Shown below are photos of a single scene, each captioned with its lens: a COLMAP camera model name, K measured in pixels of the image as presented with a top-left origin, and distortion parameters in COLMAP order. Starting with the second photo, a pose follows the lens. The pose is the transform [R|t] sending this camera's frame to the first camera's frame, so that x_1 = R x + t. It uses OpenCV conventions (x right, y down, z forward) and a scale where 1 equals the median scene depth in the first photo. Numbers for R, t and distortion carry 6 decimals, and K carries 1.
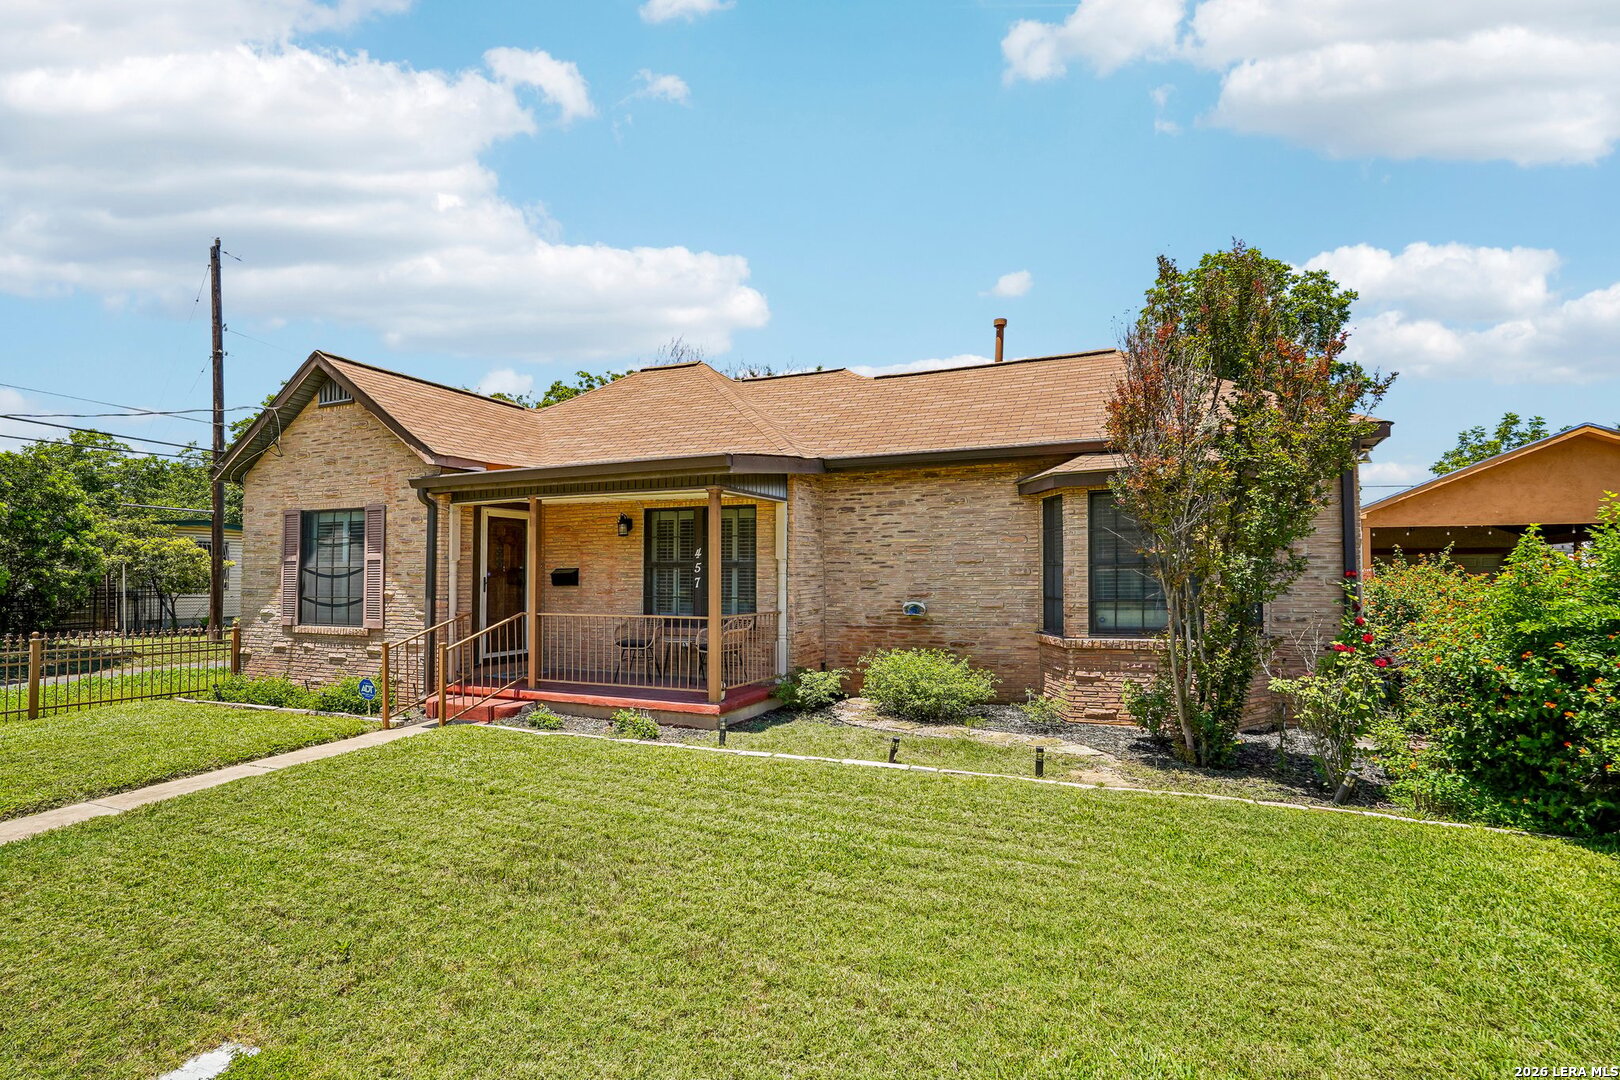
lens RADIAL K [[815.7, 0, 785.7], [0, 815.7, 551.7], [0, 0, 1]] dist [-0.000510, 0.000201]
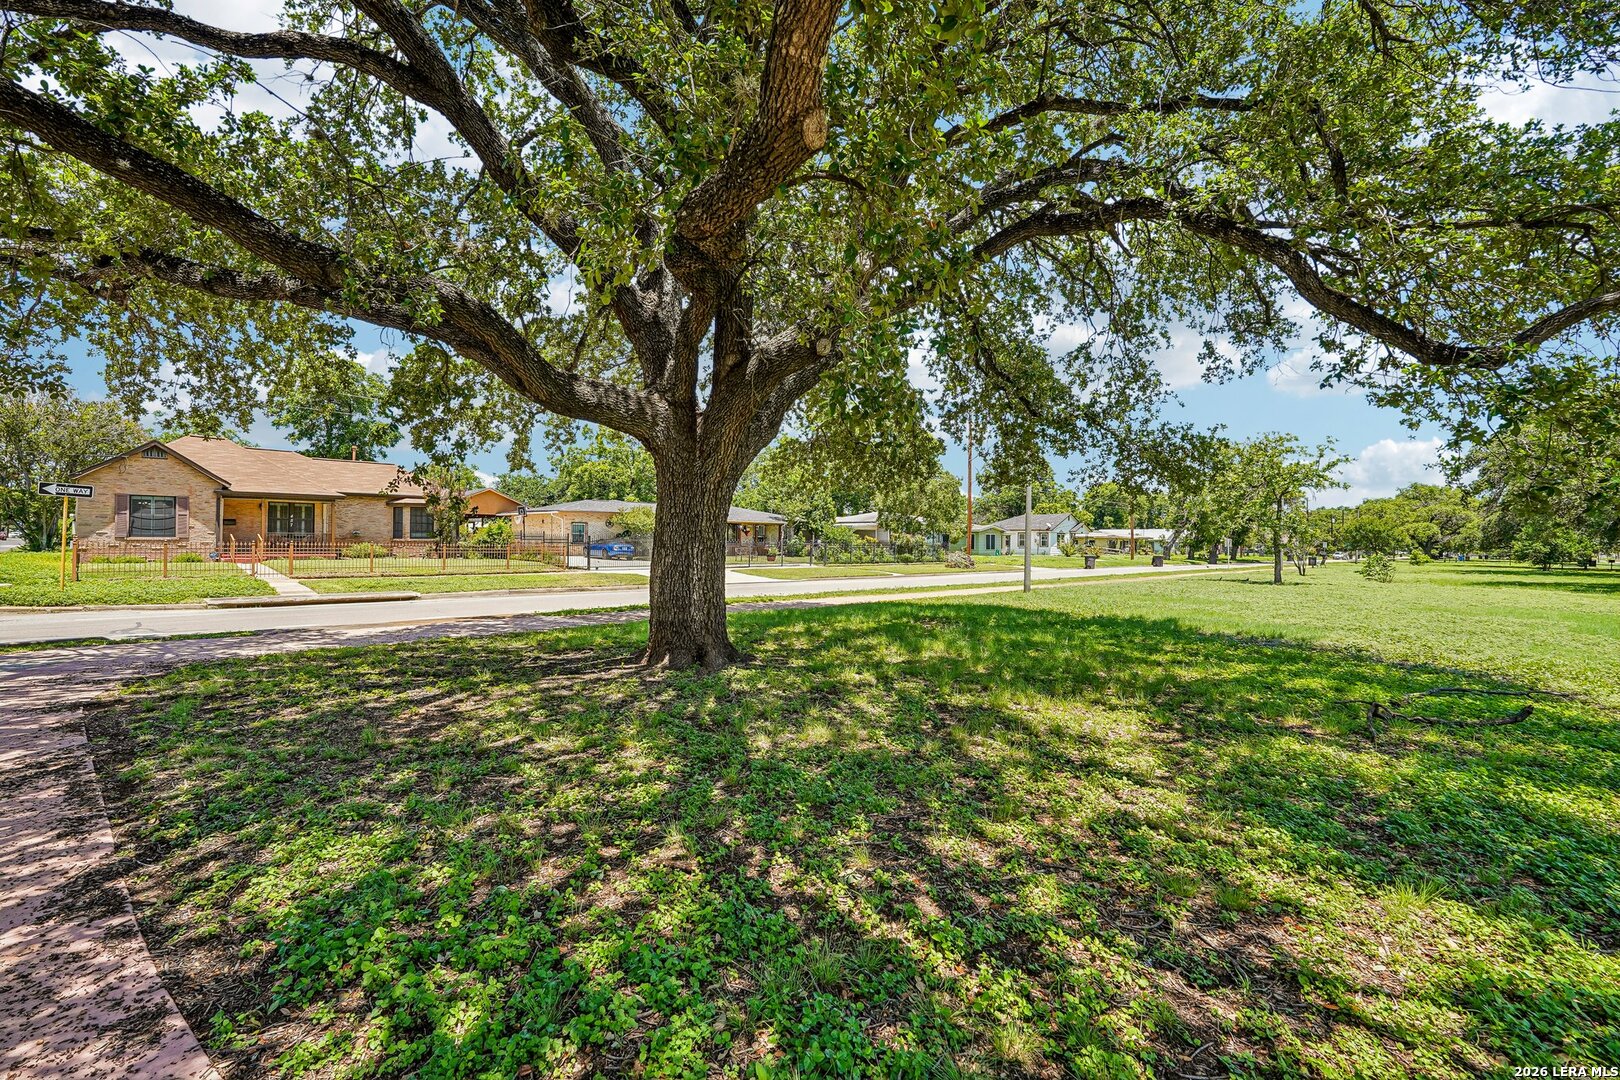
lens RADIAL K [[722.0, 0, 802.6], [0, 722.0, 539.3], [0, 0, 1]] dist [-0.011362, 0.000468]
pose [[0.389875, 0.006508, 0.920845, -2.023960], [-0.037538, 0.999256, 0.008831, -0.007424], [-0.920102, -0.038010, 0.389829, -2.115382]]
